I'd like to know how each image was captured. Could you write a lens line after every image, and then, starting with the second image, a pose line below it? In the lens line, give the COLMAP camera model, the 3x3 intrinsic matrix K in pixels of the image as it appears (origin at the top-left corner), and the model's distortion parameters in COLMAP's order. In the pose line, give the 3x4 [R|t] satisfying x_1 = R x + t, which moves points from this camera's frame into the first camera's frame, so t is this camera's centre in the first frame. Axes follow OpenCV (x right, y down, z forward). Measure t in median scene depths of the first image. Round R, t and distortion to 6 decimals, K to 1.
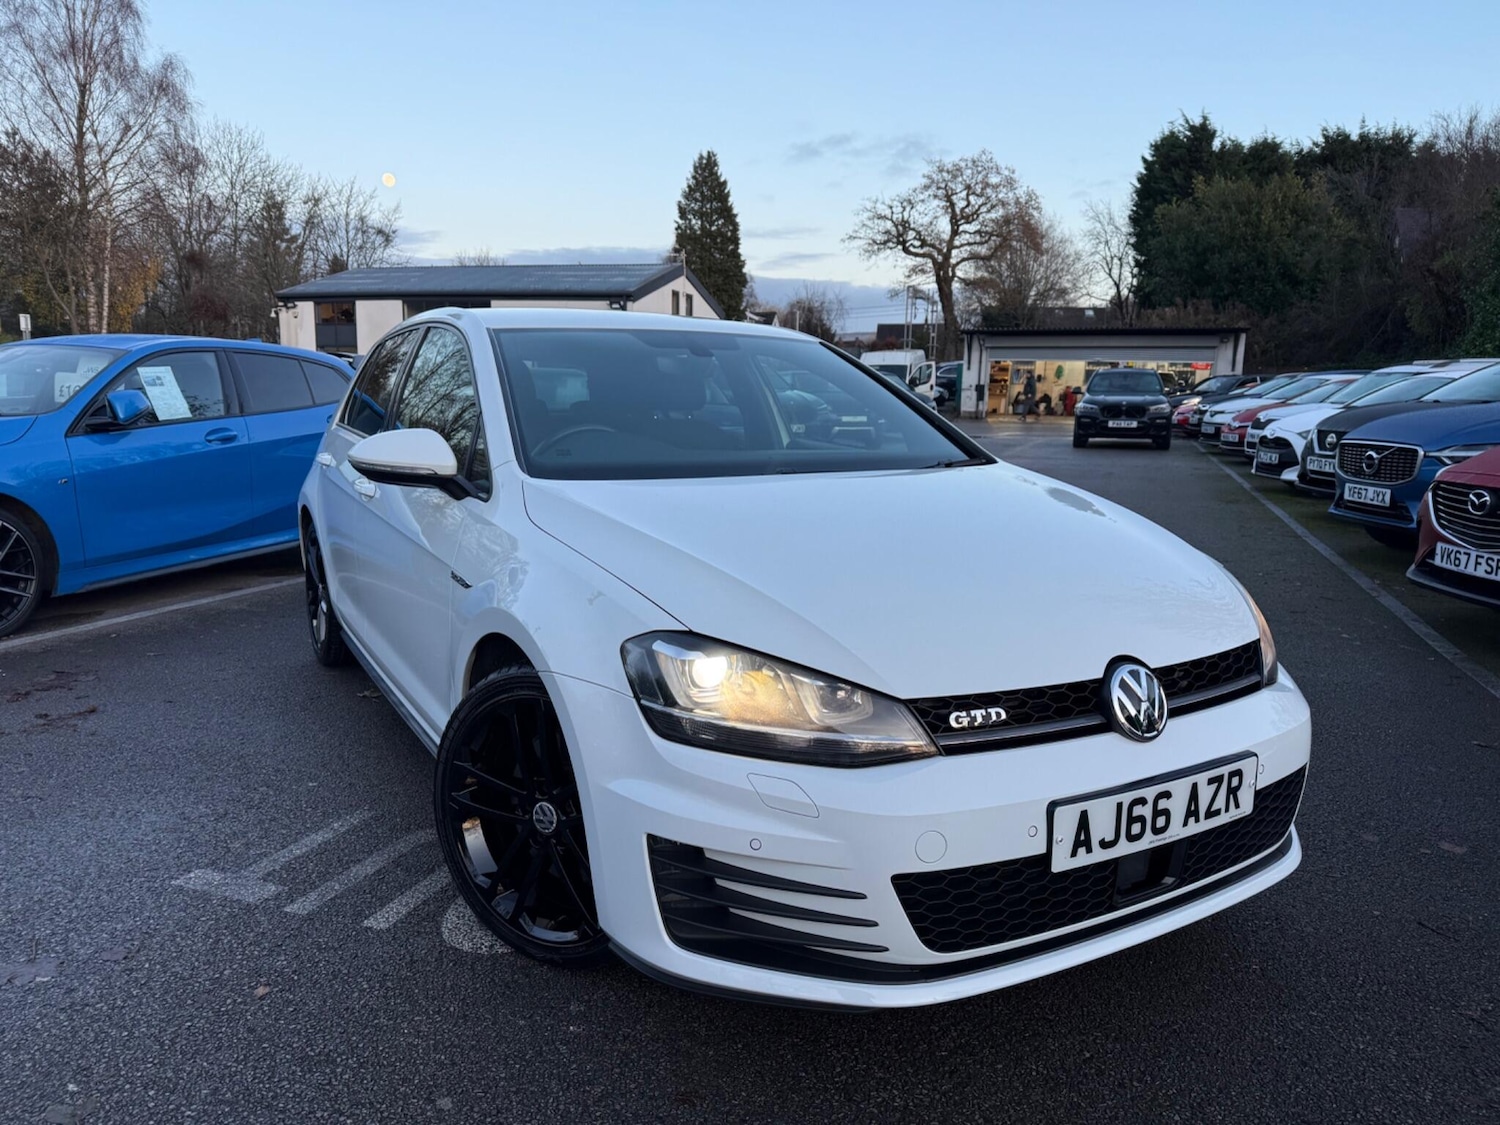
lens RADIAL K [[1080.8, 0, 741.9], [0, 1080.8, 572.9], [0, 0, 1]] dist [0.007645, -0.010383]
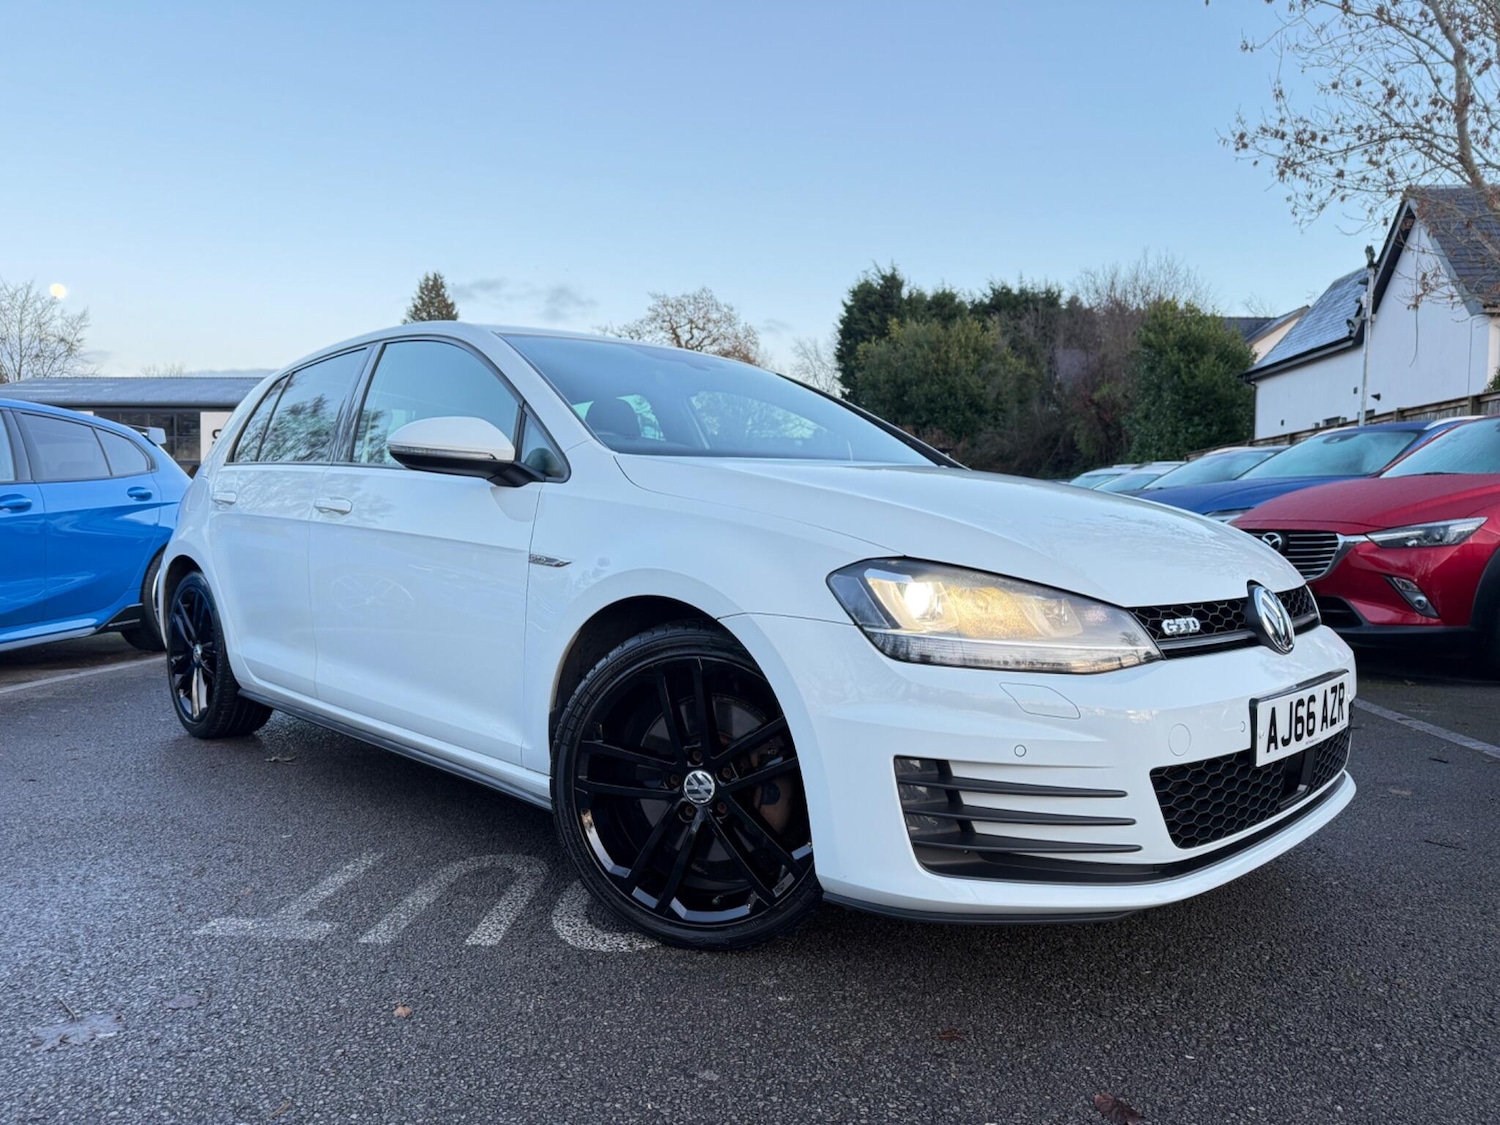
lens RADIAL K [[1078.5, 0, 744.8], [0, 1078.5, 570.7], [0, 0, 1]] dist [0.012332, -0.014187]
pose [[0.965413, -0.021083, 0.259872, -0.030912], [0.051442, 0.992535, -0.110584, 0.011639], [-0.255601, 0.120127, 0.959290, 0.005612]]
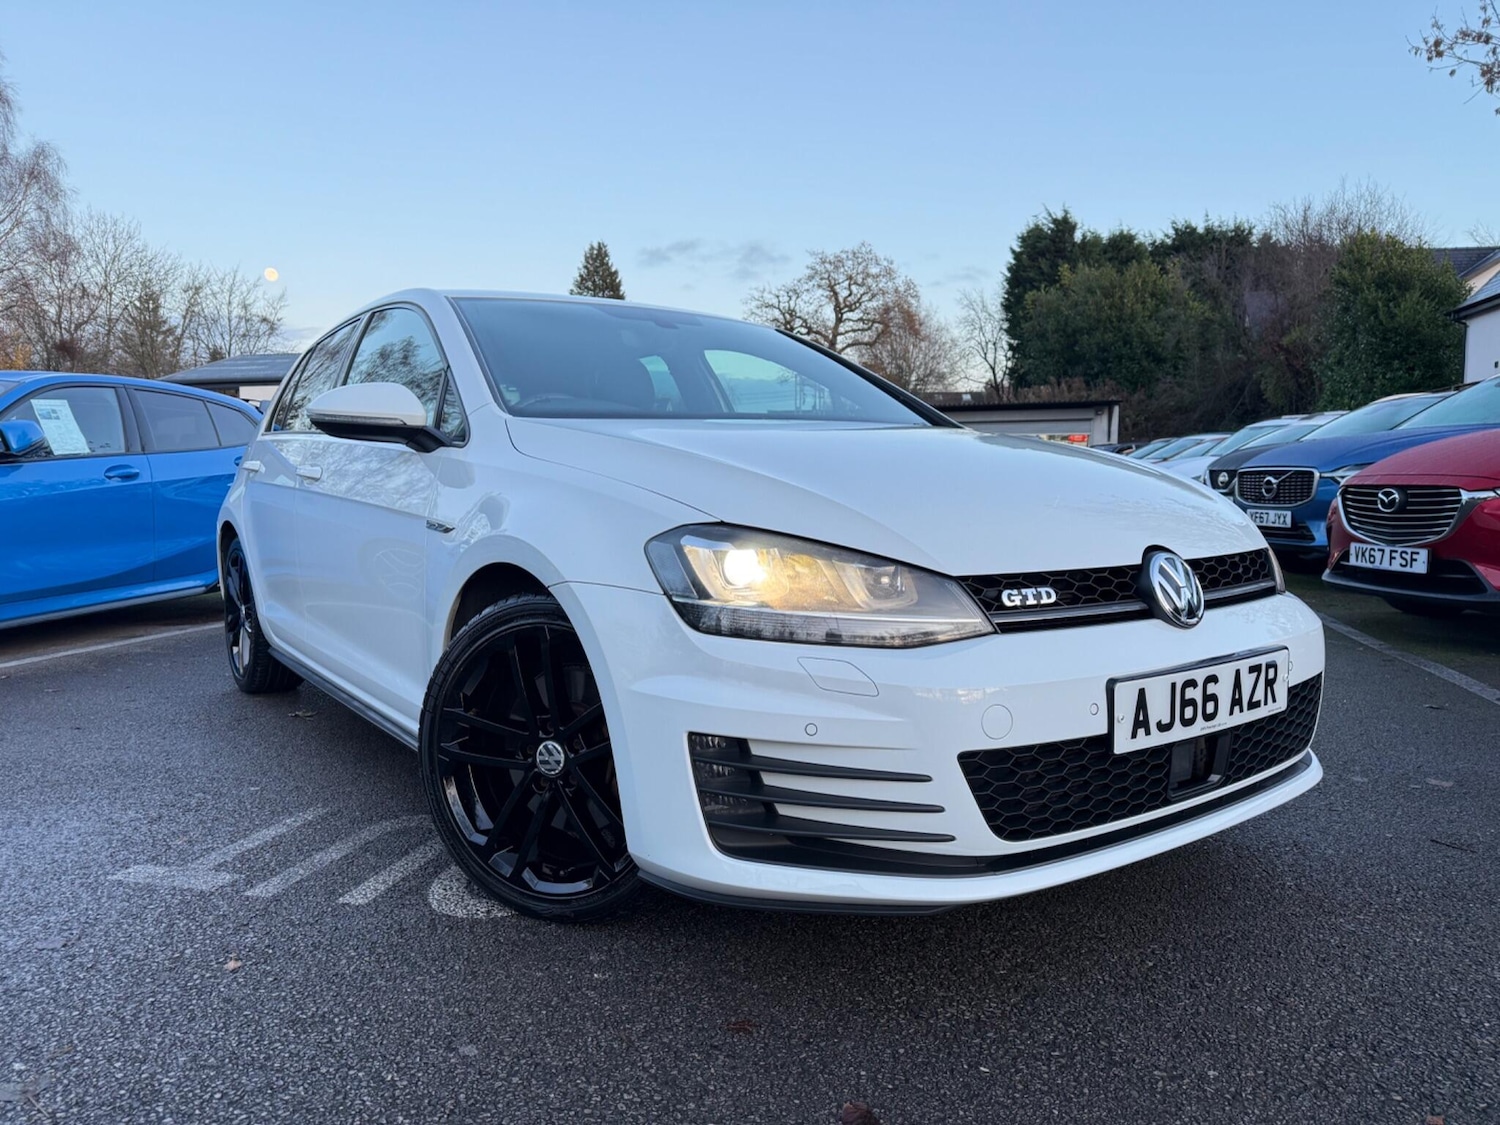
lens RADIAL K [[1079.1, 0, 740.3], [0, 1079.1, 570.6], [0, 0, 1]] dist [0.007639, -0.008355]
pose [[0.994876, -0.027916, 0.097171, -0.008516], [0.035920, 0.996015, -0.081628, 0.011918], [-0.094505, 0.084701, 0.991915, 0.004784]]
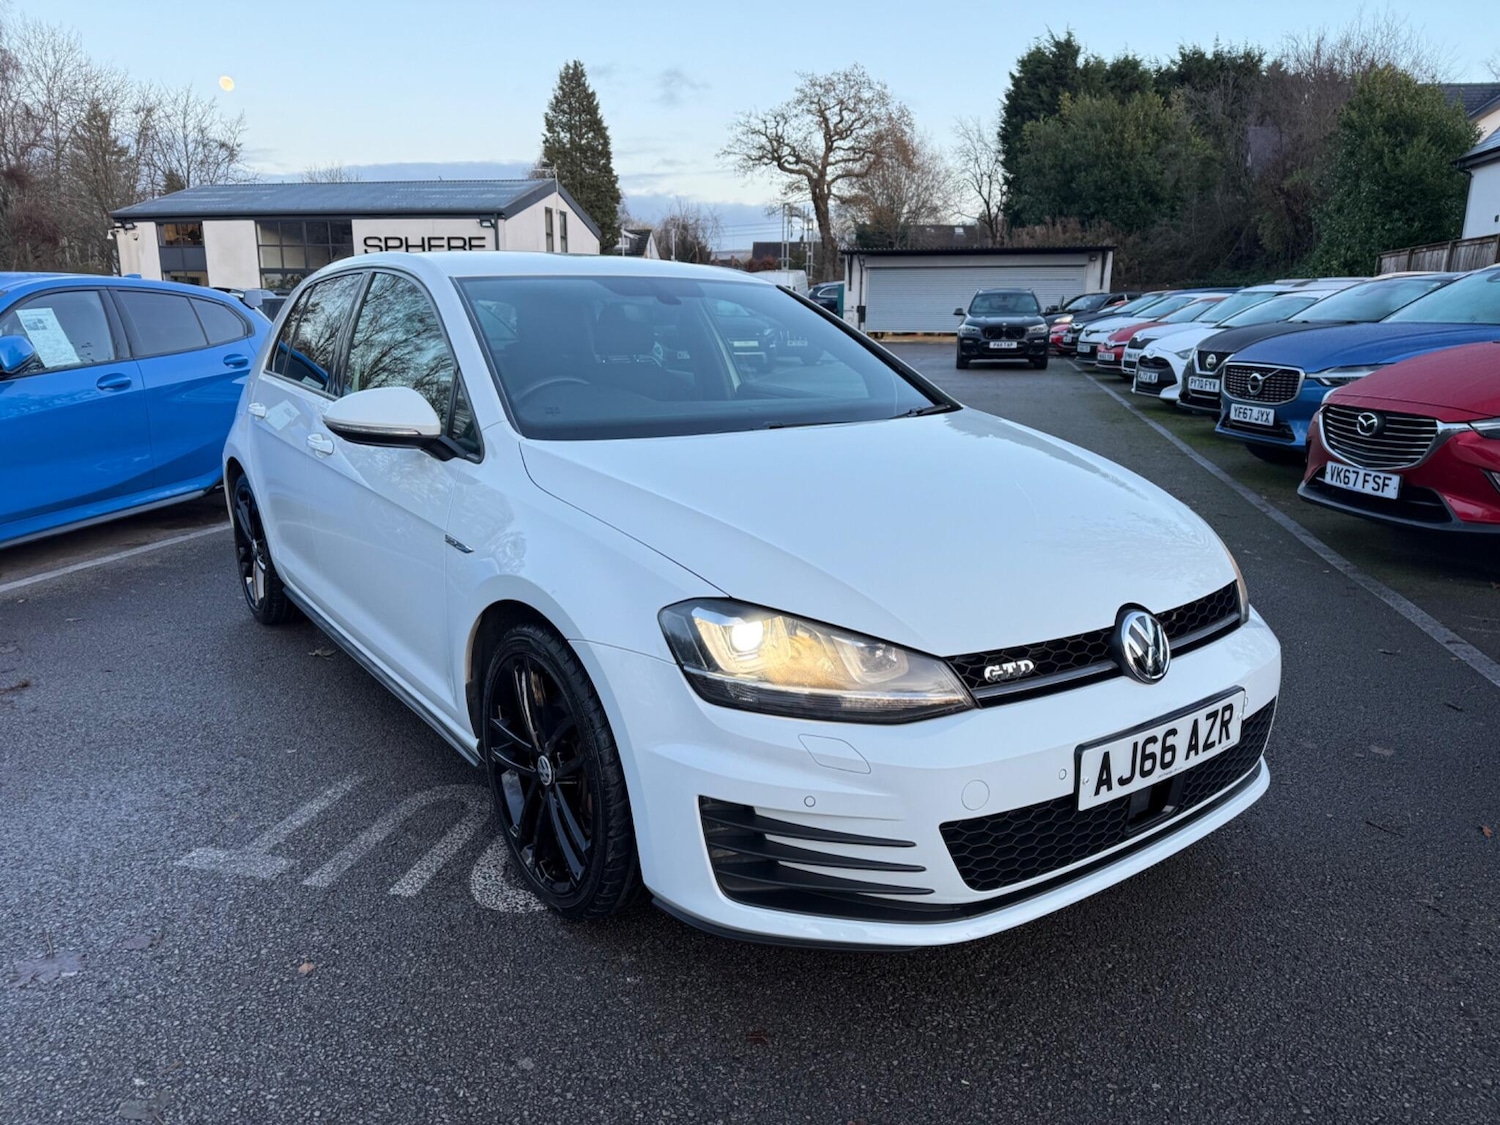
lens RADIAL K [[1078.5, 0, 744.8], [0, 1078.5, 570.7], [0, 0, 1]] dist [0.012332, -0.014187]
pose [[0.992865, -0.039261, 0.112596, -0.010889], [0.031310, 0.996947, 0.071534, -0.002926], [-0.115061, -0.067498, 0.991063, -0.000779]]
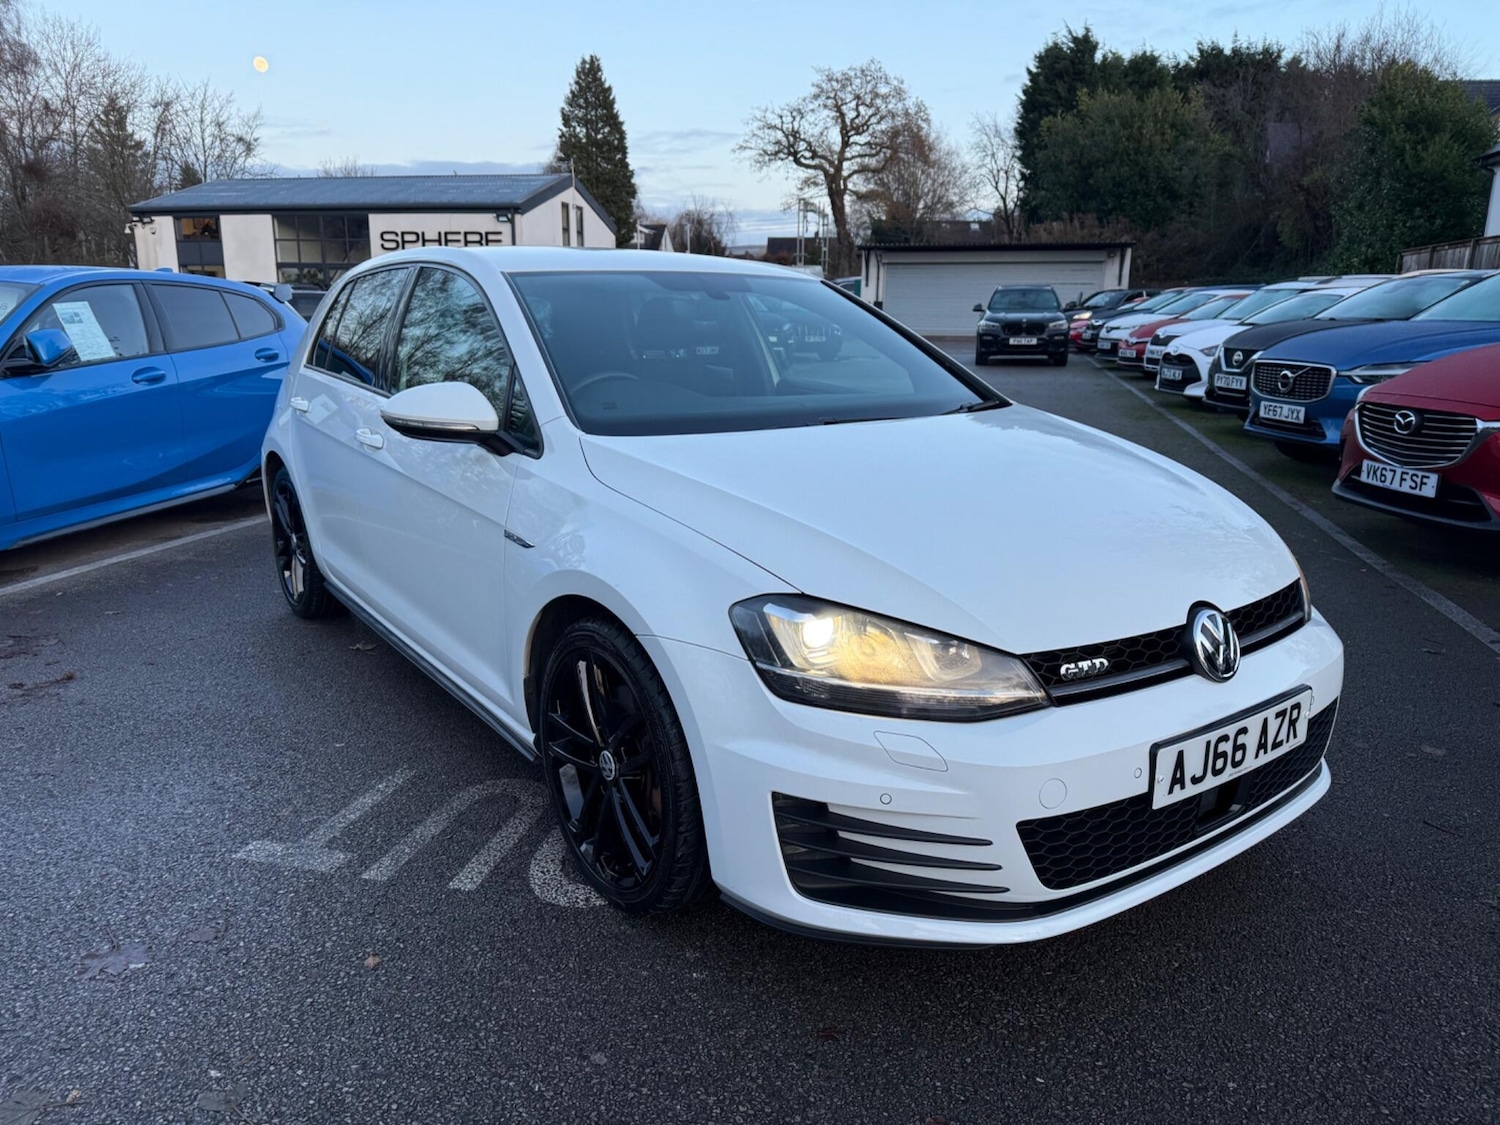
lens RADIAL K [[1082.5, 0, 749.8], [0, 1082.5, 567.8], [0, 0, 1]] dist [0.003158, -0.005607]
pose [[0.993696, -0.034908, 0.106536, -0.014855], [0.027284, 0.997017, 0.072204, -0.003014], [-0.108739, -0.068842, 0.991684, -0.000368]]
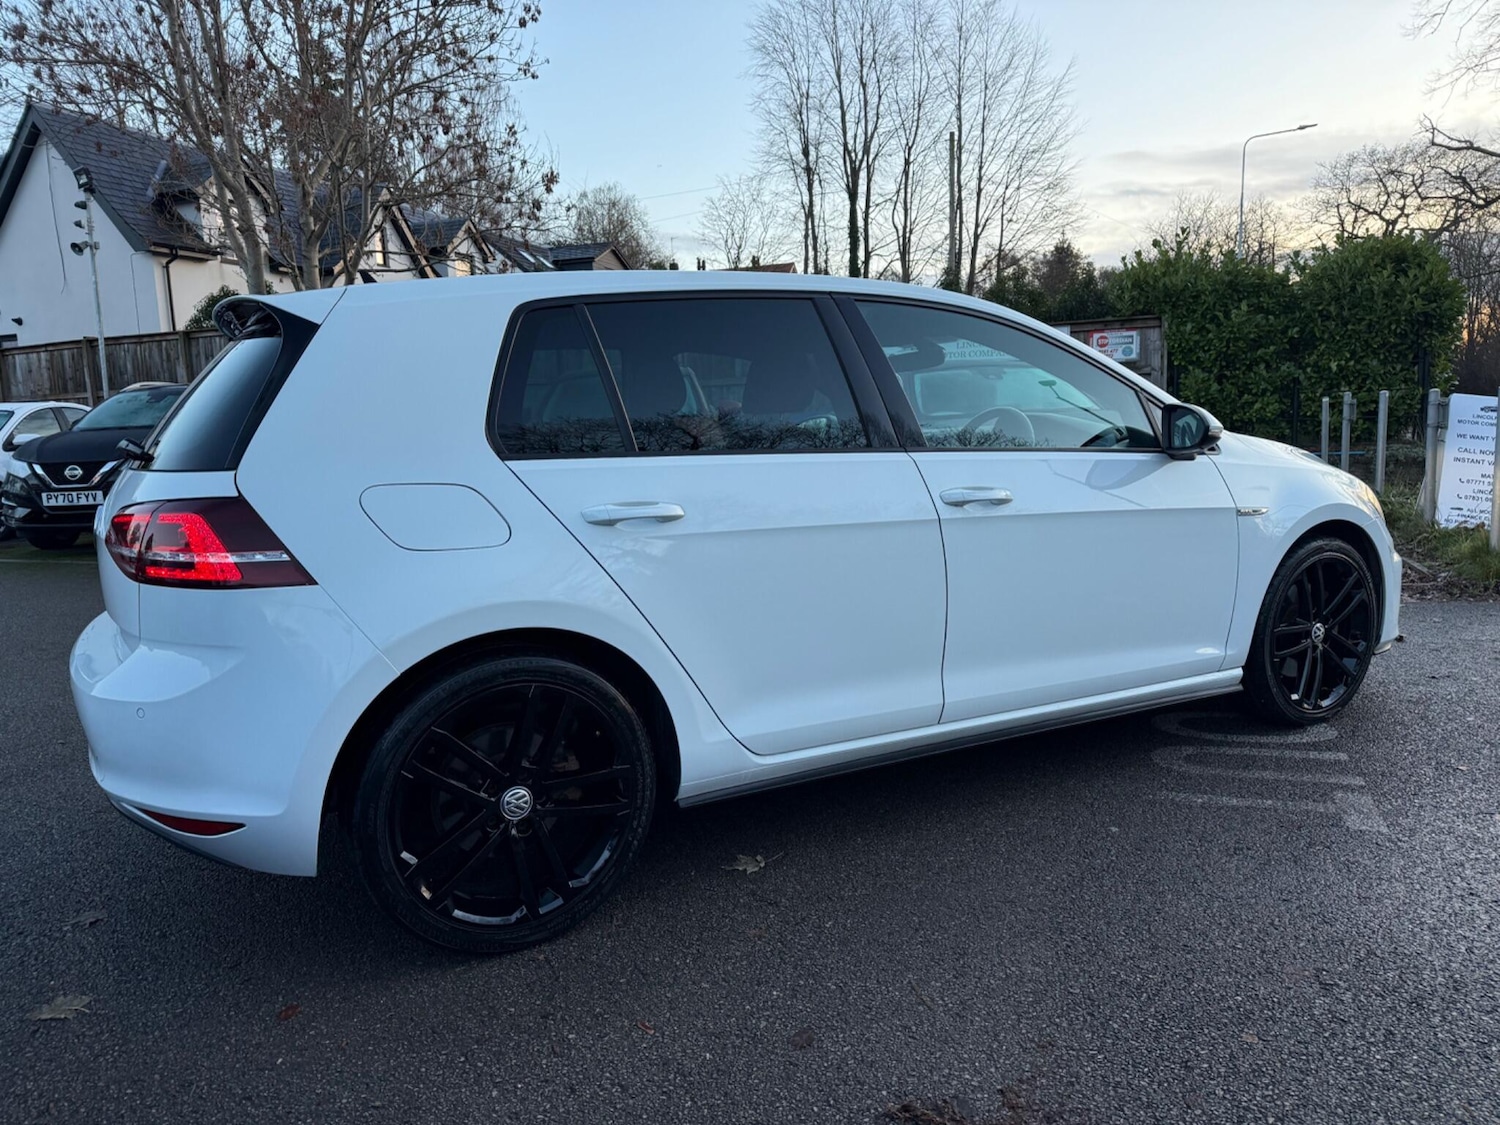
lens RADIAL K [[1071.9, 0, 763.6], [0, 1071.9, 565.4], [0, 0, 1]] dist [0.078695, -0.091840]
pose [[-0.019926, -0.152553, 0.988094, -0.142618], [0.204916, 0.966687, 0.153380, -0.023017], [-0.978577, 0.205533, 0.011999, 0.143641]]
